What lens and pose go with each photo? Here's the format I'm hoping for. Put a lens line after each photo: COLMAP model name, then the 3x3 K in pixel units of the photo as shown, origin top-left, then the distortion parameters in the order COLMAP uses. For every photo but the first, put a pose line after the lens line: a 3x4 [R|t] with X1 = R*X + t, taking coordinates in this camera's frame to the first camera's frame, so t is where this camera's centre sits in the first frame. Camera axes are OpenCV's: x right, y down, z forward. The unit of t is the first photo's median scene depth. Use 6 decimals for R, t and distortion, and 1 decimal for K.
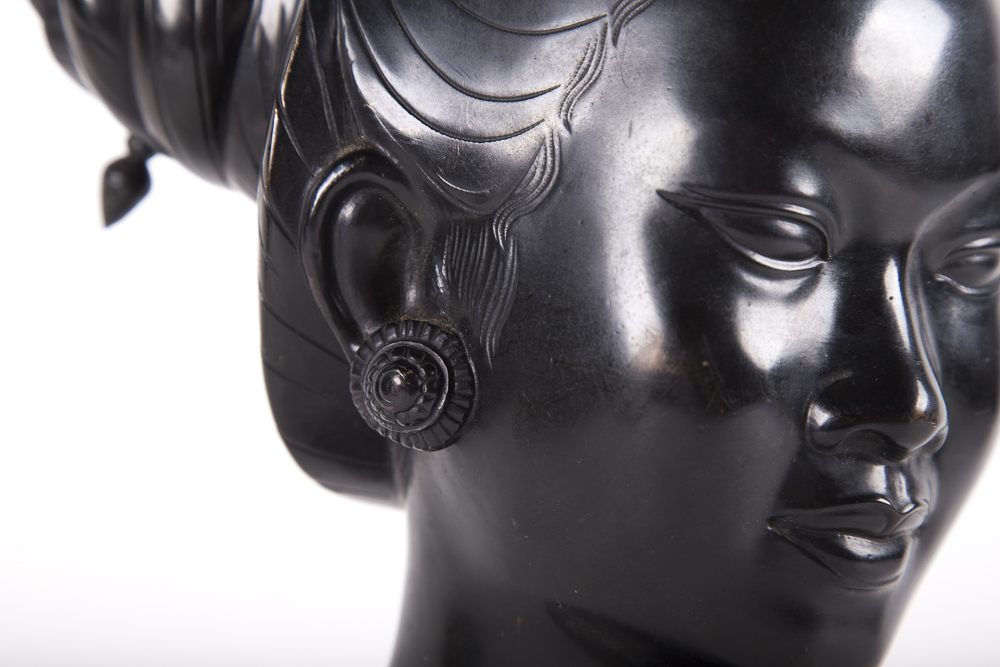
lens RADIAL K [[2431.2, 0, 510.9], [0, 2431.2, 292.3], [0, 0, 1]] dist [0.258846, 0.000000]
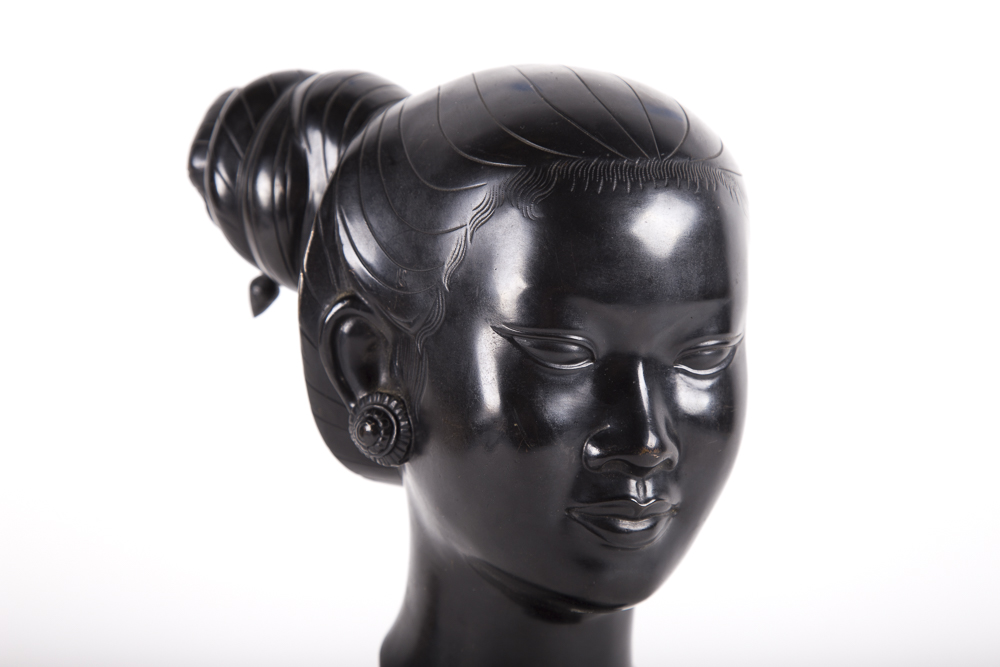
lens RADIAL K [[2394.6, 0, 500.9], [0, 2394.6, 326.7], [0, 0, 1]] dist [0.371831, 0.000000]
pose [[0.975176, -0.009999, -0.221206, 0.432537], [0.024841, 0.997614, 0.064418, -0.146551], [0.220034, -0.068314, 0.973097, -0.664238]]
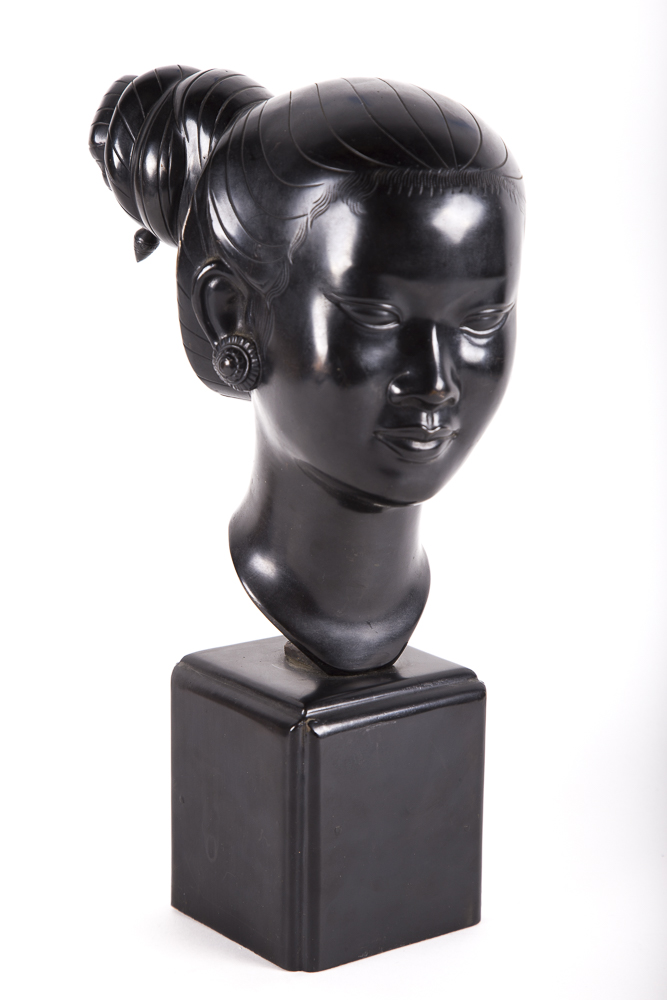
lens RADIAL K [[2474.4, 0, 338.0], [0, 2474.4, 496.2], [0, 0, 1]] dist [0.479253, 0.000000]
pose [[0.974706, 0.062134, -0.214679, 0.574892], [-0.017898, 0.979192, 0.202143, -0.320697], [0.222772, -0.193188, 0.955537, -1.270421]]
